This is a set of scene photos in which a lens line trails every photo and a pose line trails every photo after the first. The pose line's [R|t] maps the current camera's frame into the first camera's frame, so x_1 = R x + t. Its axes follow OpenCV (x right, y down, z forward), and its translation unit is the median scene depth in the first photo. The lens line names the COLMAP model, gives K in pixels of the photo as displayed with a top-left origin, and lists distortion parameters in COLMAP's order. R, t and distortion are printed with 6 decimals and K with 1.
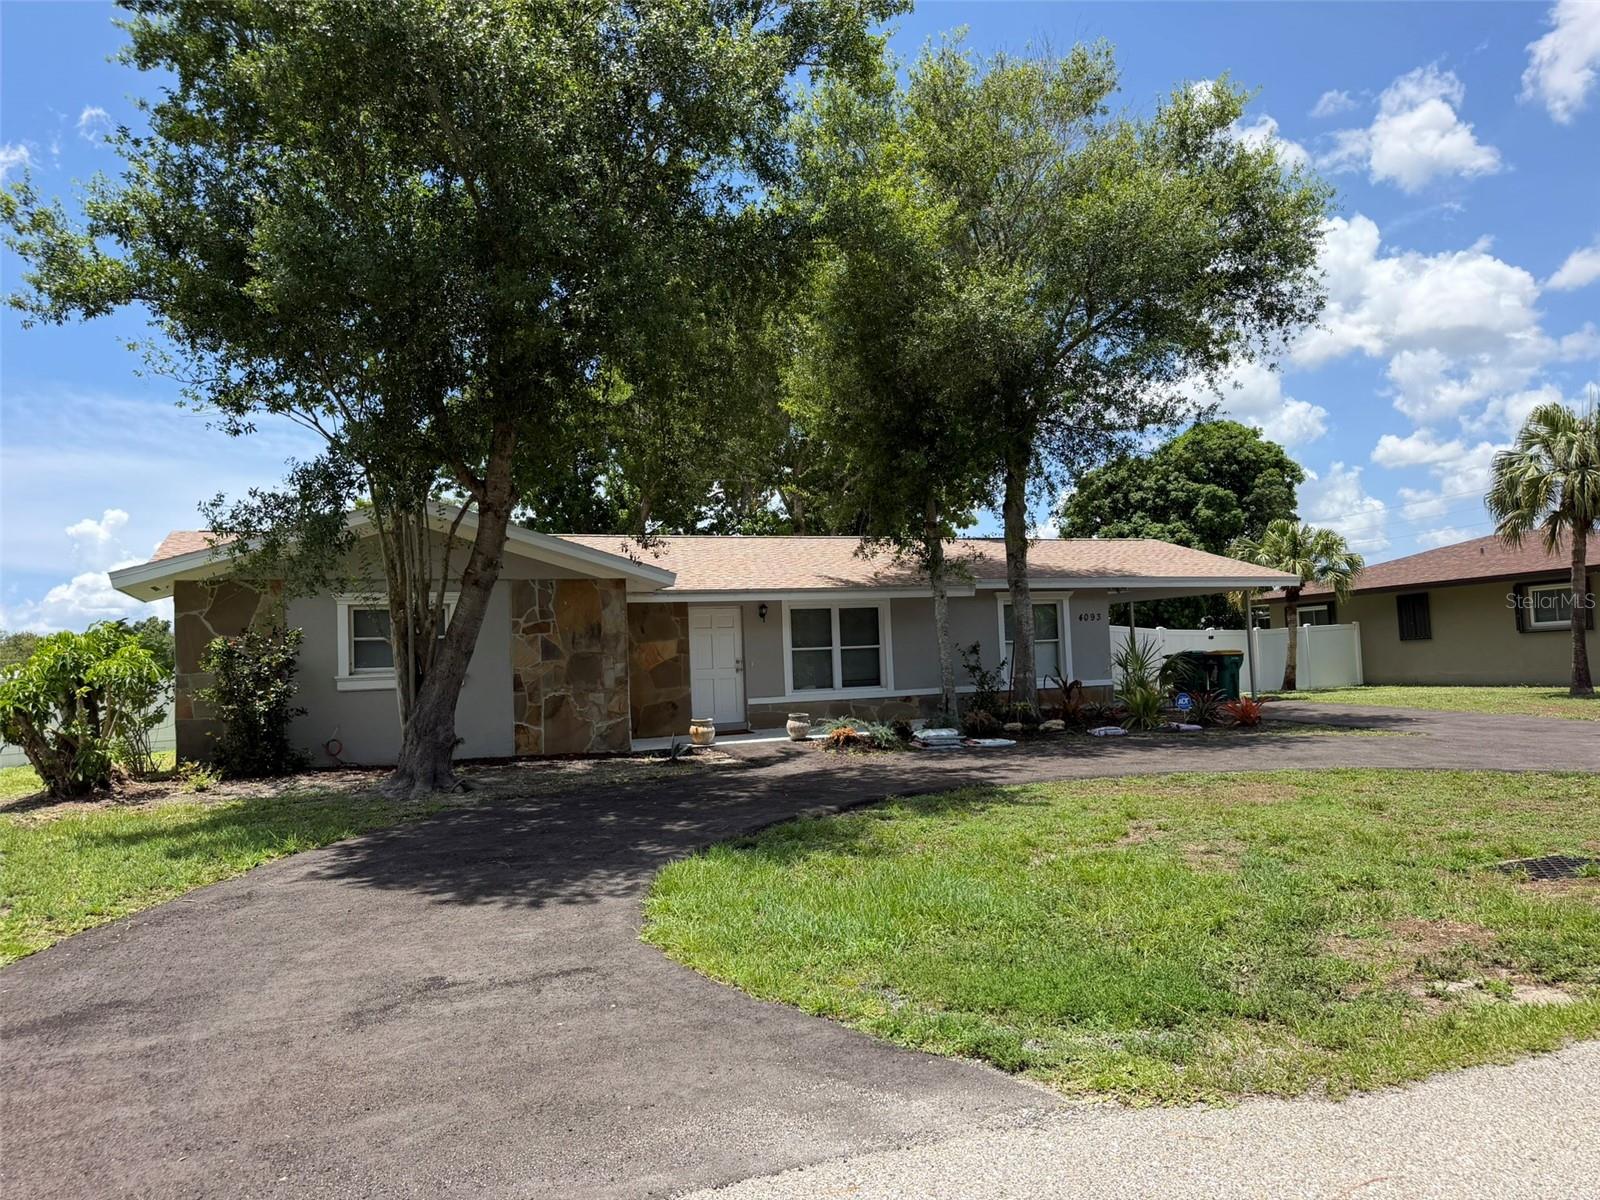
lens RADIAL K [[1116.0, 0, 800.0], [0, 1116.0, 600.0], [0, 0, 1]] dist [0.110926, -0.173255]
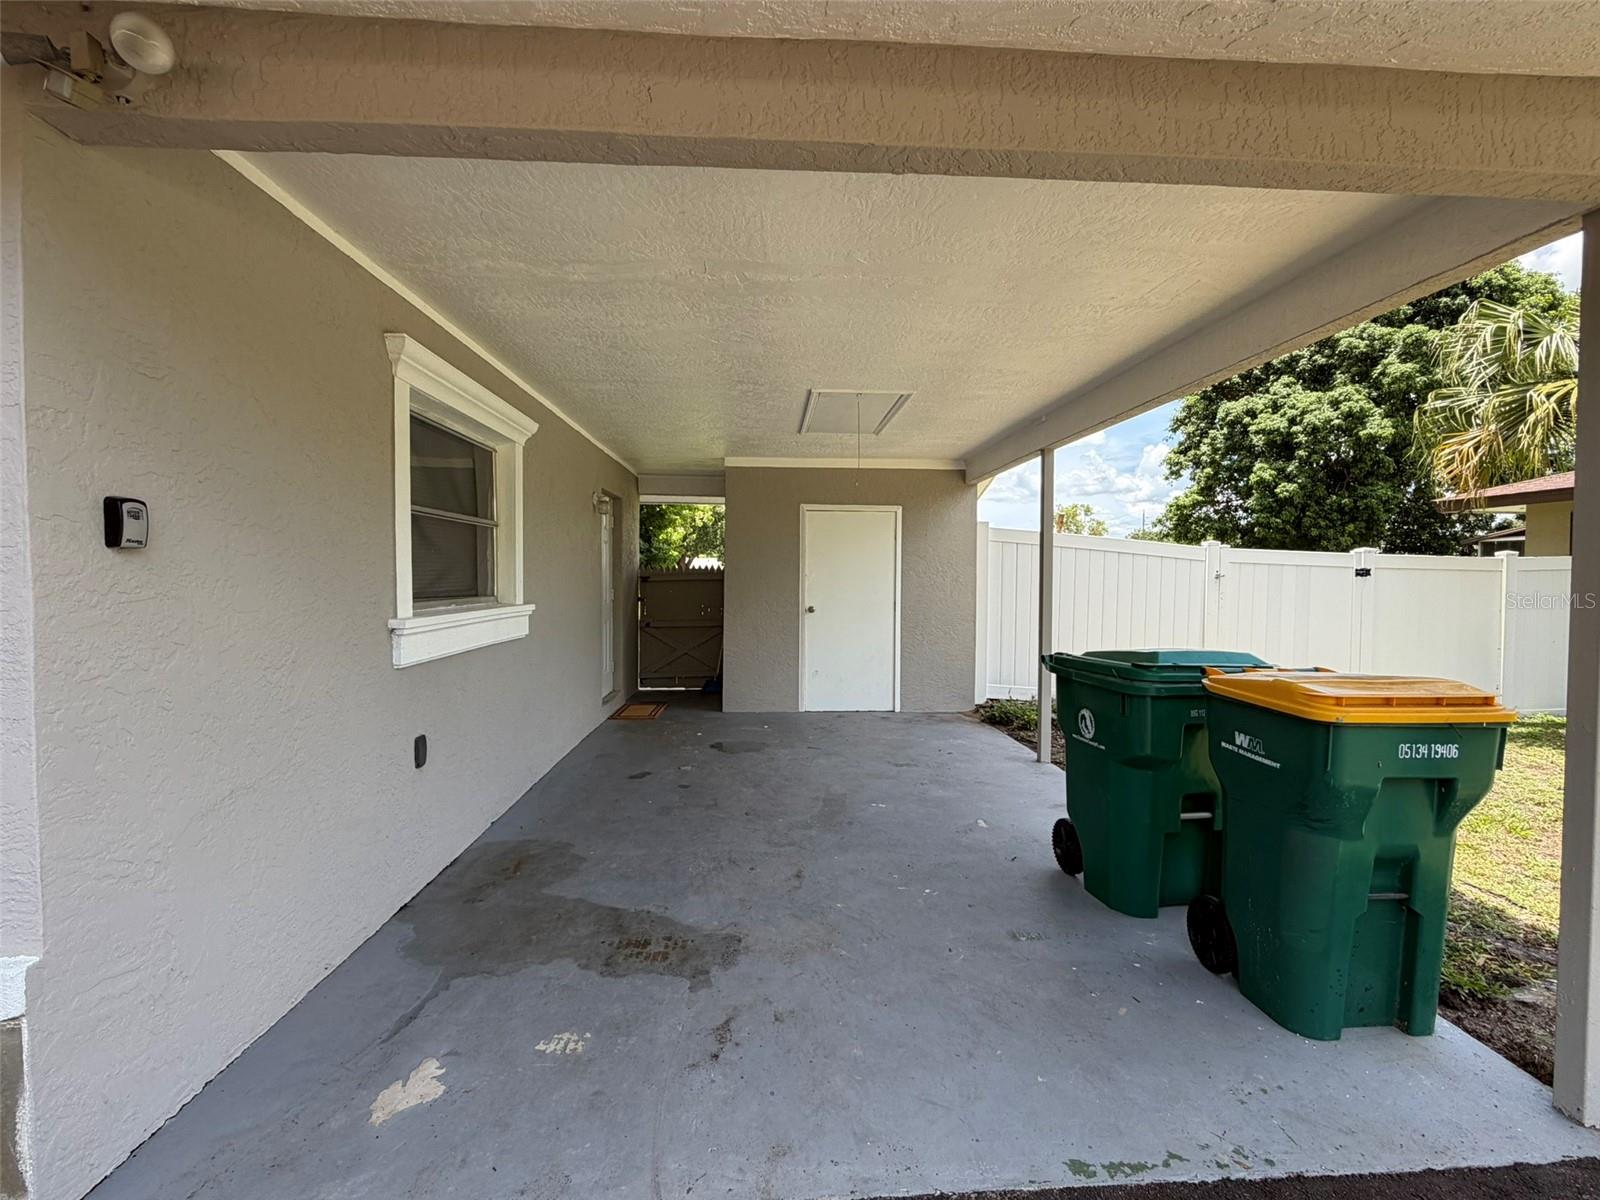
lens RADIAL K [[751.1, 0, 800.0], [0, 751.1, 600.0], [0, 0, 1]] dist [-0.000765, -0.000119]
pose [[0.944520, 0.054671, -0.323871, 0.184910], [-0.021706, 0.994284, 0.104539, 0.013857], [0.327735, -0.091709, 0.940308, 0.482805]]
